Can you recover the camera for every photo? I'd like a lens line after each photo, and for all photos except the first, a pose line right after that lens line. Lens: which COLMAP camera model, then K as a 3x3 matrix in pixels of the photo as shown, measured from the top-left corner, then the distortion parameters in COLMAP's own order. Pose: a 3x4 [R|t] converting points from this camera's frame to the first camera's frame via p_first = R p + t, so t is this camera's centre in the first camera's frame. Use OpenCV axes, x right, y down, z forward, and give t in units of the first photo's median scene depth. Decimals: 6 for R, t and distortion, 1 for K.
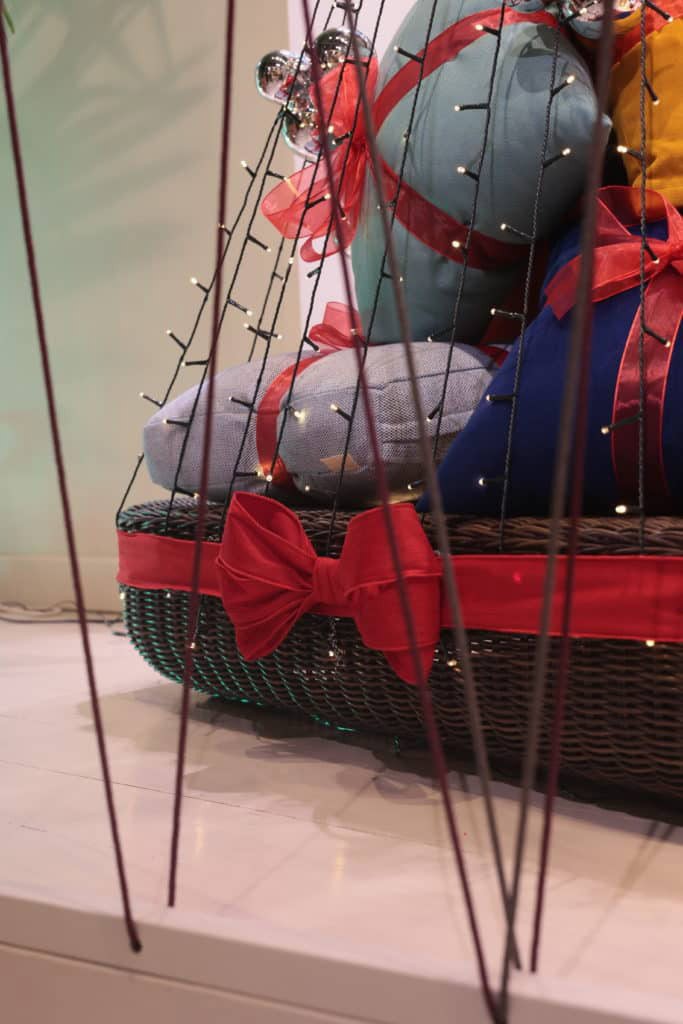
lens RADIAL K [[1499.3, 0, 341.5], [0, 1499.3, 512.0], [0, 0, 1]] dist [0.015763, -0.058506]
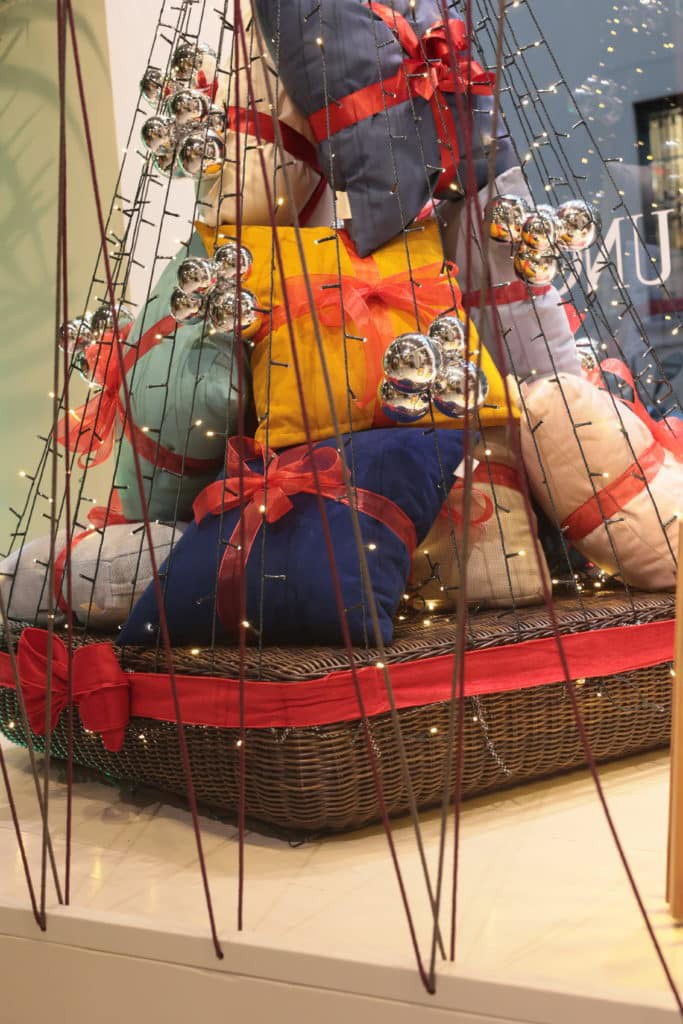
lens RADIAL K [[1499.3, 0, 341.5], [0, 1499.3, 512.0], [0, 0, 1]] dist [0.015763, -0.058506]
pose [[0.998615, -0.039806, -0.034404, 0.302096], [0.039545, 0.999184, -0.008226, -0.103431], [0.034704, 0.006854, 0.999374, -0.538309]]
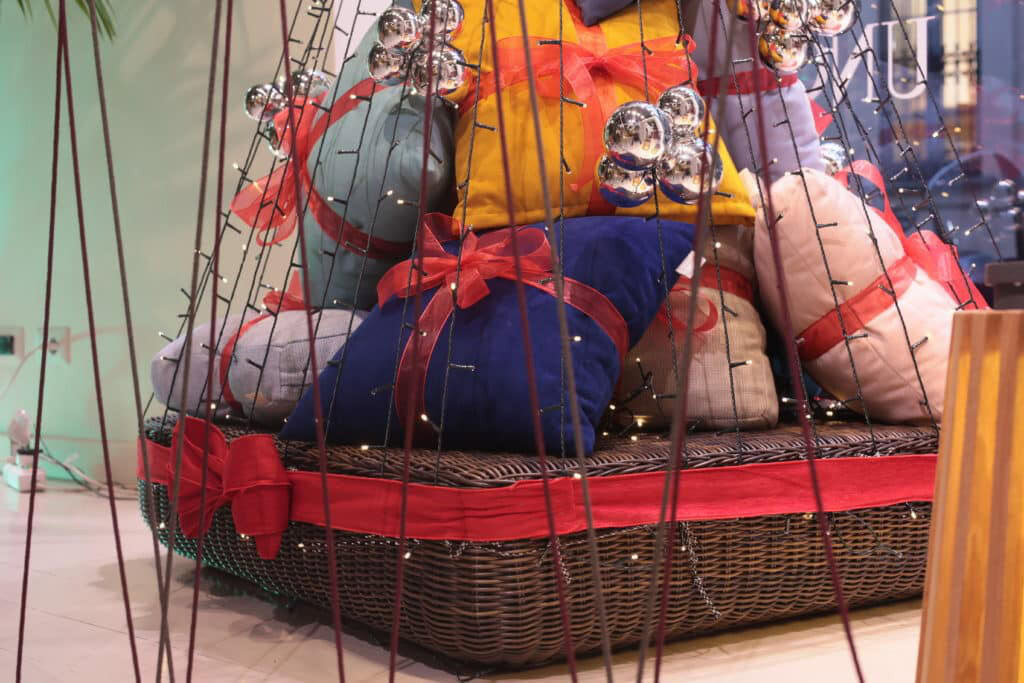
lens RADIAL K [[1499.3, 0, 512.0], [0, 1499.3, 341.5], [0, 0, 1]] dist [0.015763, -0.058506]
pose [[0.997743, 0.026224, -0.061813, 0.303425], [-0.027684, 0.999355, -0.022872, -0.056721], [0.061174, 0.024531, 0.997826, -0.365601]]
